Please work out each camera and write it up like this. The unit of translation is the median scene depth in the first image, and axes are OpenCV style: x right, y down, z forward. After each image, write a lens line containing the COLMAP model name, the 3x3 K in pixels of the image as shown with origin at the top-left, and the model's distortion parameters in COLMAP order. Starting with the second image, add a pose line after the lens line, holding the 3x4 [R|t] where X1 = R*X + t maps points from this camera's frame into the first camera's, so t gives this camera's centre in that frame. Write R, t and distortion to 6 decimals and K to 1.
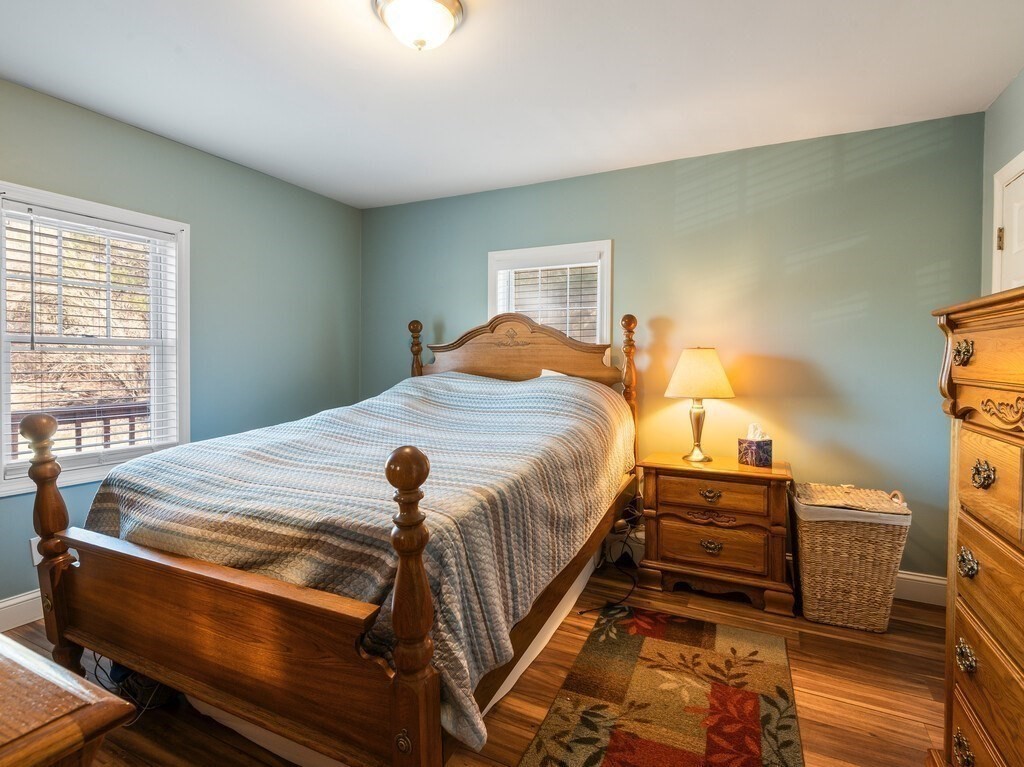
lens RADIAL K [[542.8, 0, 510.6], [0, 542.8, 359.3], [0, 0, 1]] dist [0.040423, -0.034287]
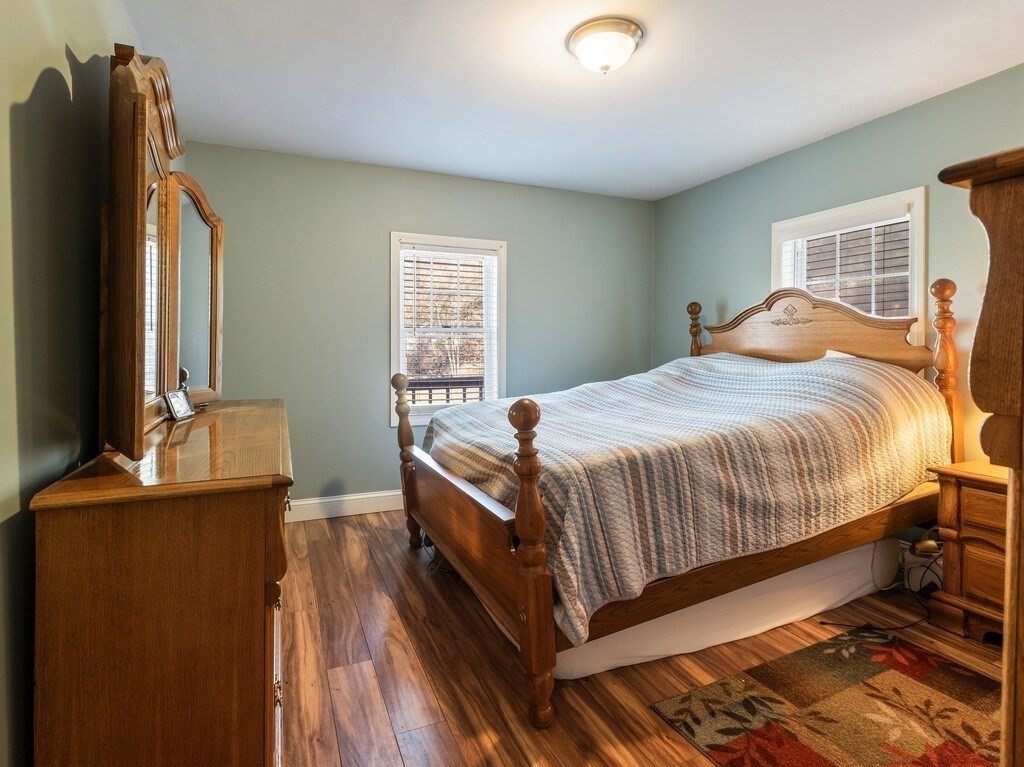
lens RADIAL K [[530.1, 0, 457.0], [0, 530.1, 339.6], [0, 0, 1]] dist [0.028302, -0.016384]
pose [[0.731040, -0.011918, -0.682230, 0.350262], [0.004261, 0.999908, -0.012901, 0.017367], [0.682321, 0.006524, 0.731024, -0.047579]]
